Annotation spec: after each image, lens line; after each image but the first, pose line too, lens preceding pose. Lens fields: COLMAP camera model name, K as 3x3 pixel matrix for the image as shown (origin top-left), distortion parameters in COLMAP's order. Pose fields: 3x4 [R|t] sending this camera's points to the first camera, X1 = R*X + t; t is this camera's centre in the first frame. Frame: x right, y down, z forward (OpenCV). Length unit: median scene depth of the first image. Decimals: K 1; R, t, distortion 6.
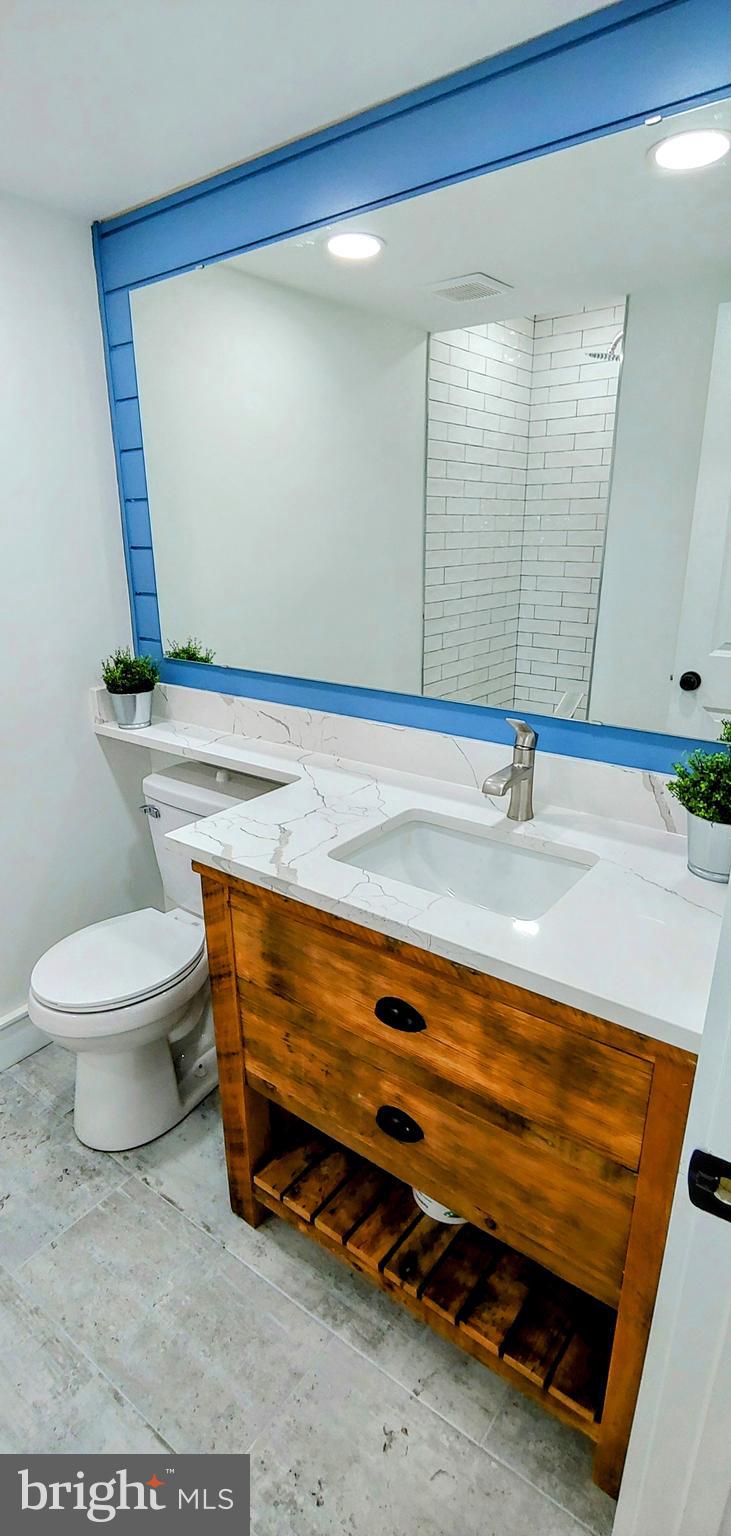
lens RADIAL K [[738.4, 0, 363.5], [0, 738.4, 772.0], [0, 0, 1]] dist [-0.010367, -0.003476]
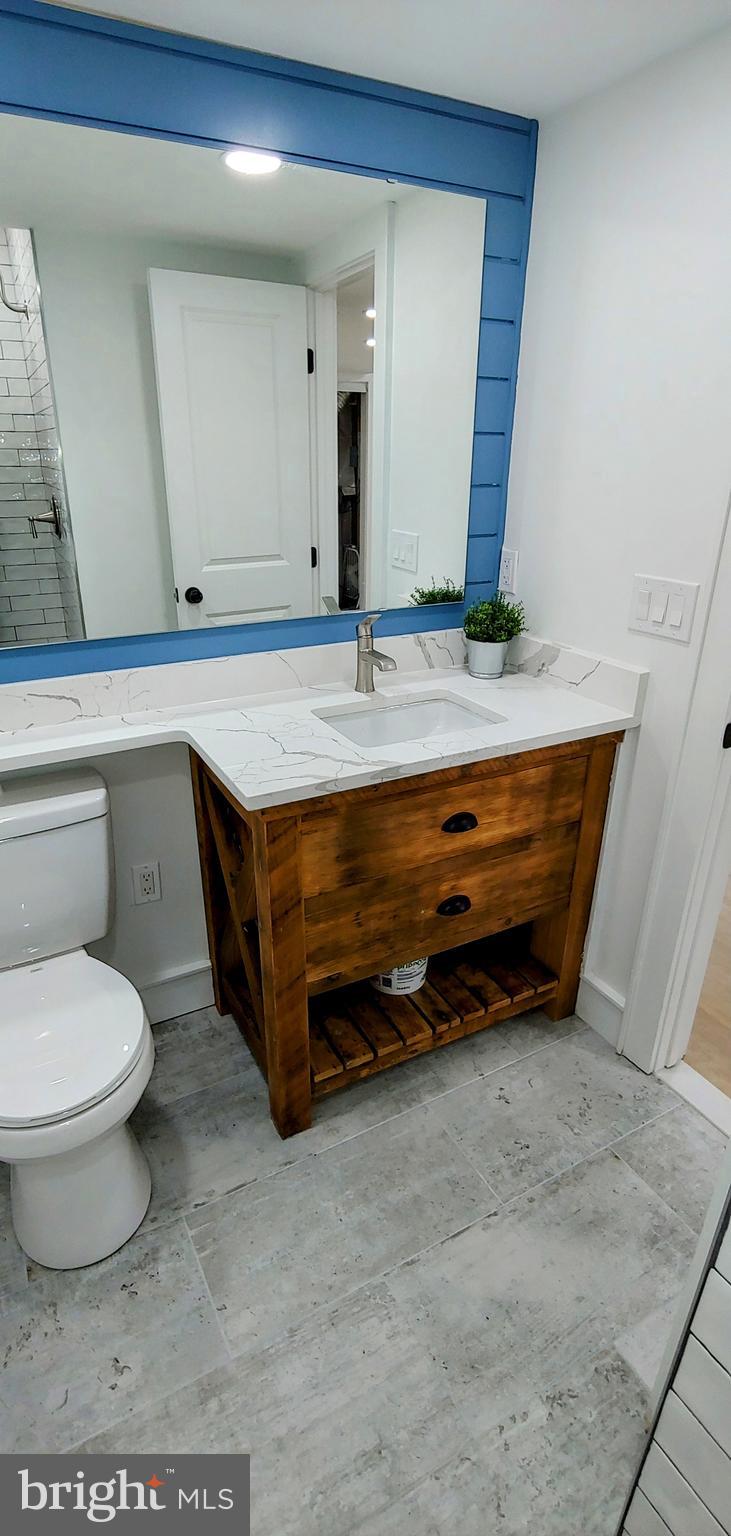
lens RADIAL K [[738.4, 0, 353.1], [0, 738.4, 776.6], [0, 0, 1]] dist [-0.010367, -0.003476]
pose [[0.413512, -0.355205, 0.838354, -1.010210], [0.282437, 0.925385, 0.252769, -0.143898], [-0.865585, 0.132259, 0.482981, 0.410159]]
